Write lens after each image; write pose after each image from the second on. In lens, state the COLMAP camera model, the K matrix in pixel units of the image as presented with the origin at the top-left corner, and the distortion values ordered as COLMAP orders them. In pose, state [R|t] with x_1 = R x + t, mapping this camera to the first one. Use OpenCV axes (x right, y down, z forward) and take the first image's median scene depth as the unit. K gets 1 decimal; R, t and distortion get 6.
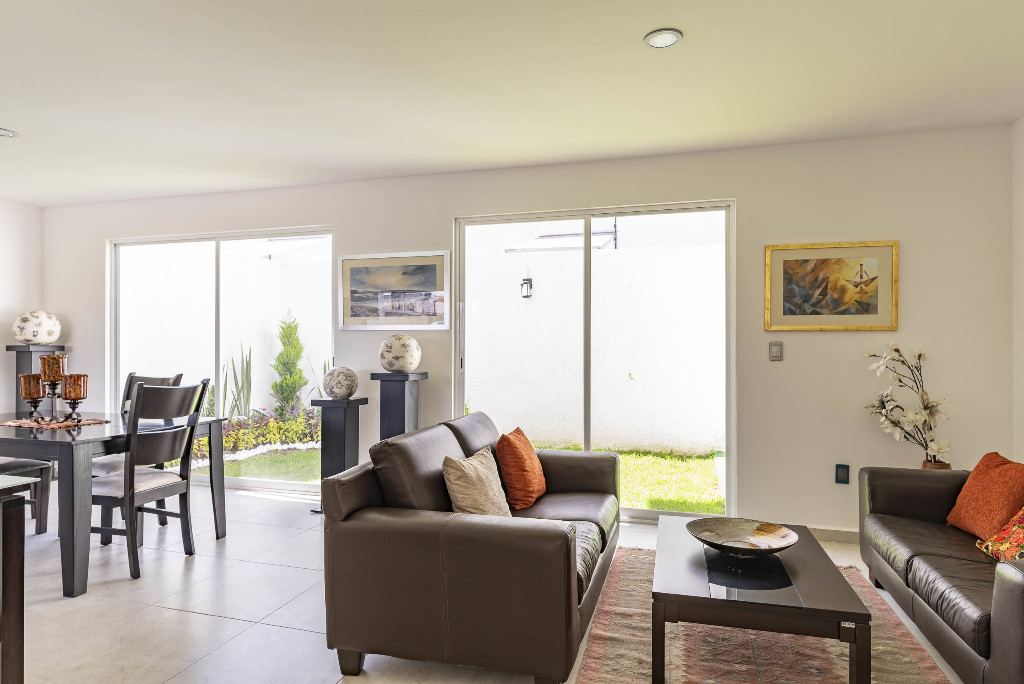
lens RADIAL K [[593.5, 0, 513.3], [0, 593.5, 339.3], [0, 0, 1]] dist [-0.002212, -0.002058]
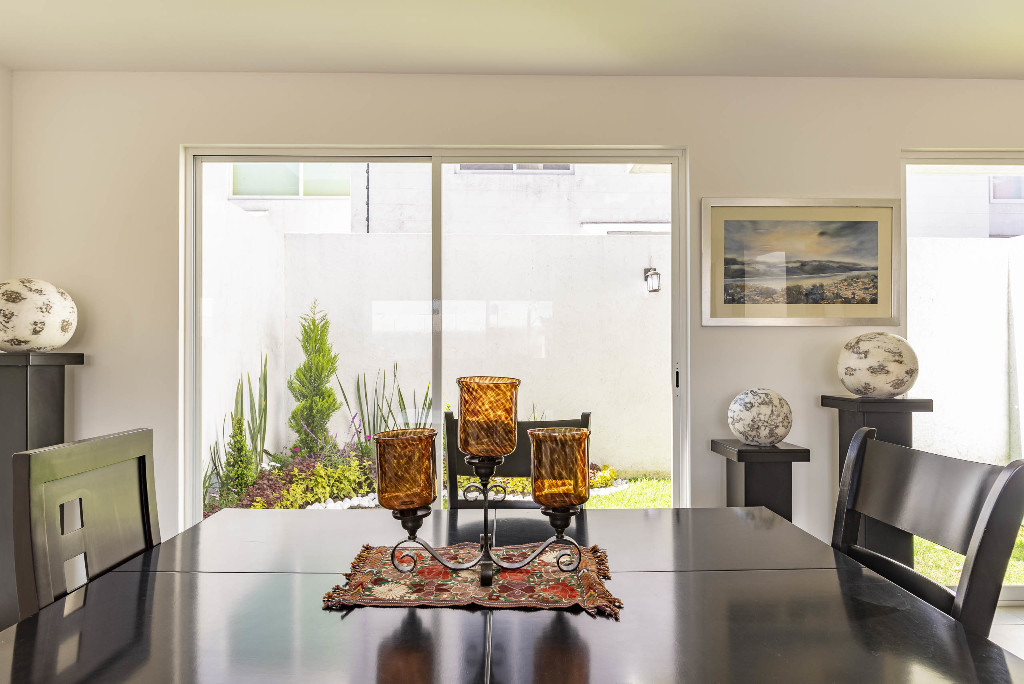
lens RADIAL K [[593.5, 0, 512.4], [0, 593.5, 353.0], [0, 0, 1]] dist [-0.002212, -0.002058]
pose [[0.953714, -0.002087, 0.300709, -0.802855], [0.000027, 0.999977, 0.006852, 0.010068], [-0.300717, -0.006527, 0.953691, 0.605274]]
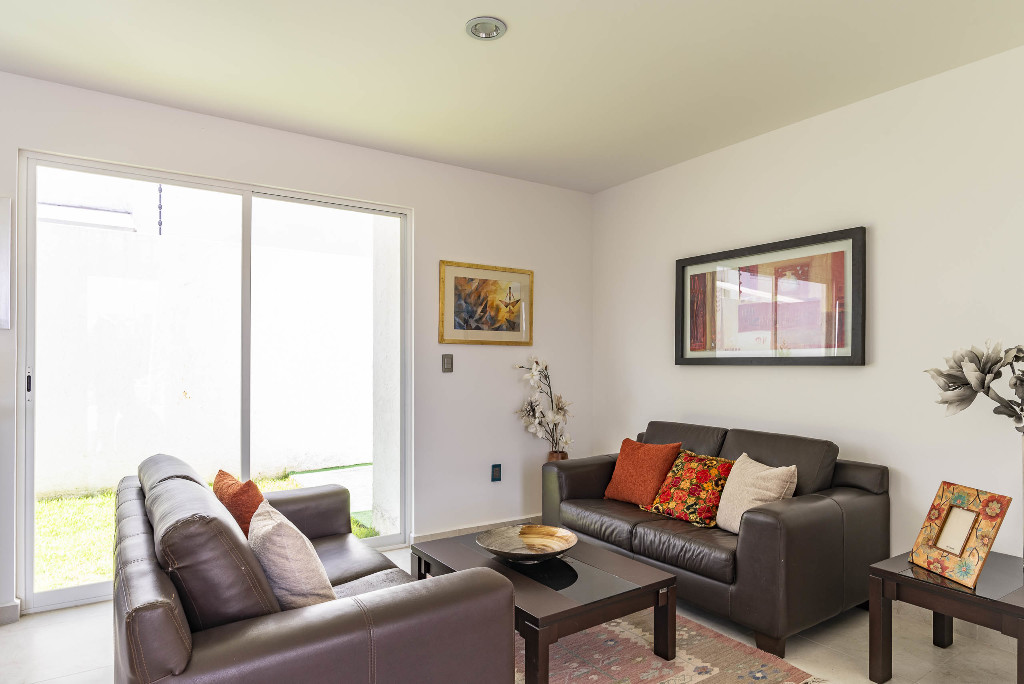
lens RADIAL K [[593.5, 0, 520.2], [0, 593.5, 360.4], [0, 0, 1]] dist [-0.002212, -0.002058]
pose [[0.640545, 0.002520, 0.767917, -0.274185], [-0.010613, 0.999928, 0.005571, 0.007604], [-0.767848, -0.011718, 0.640525, 0.240520]]
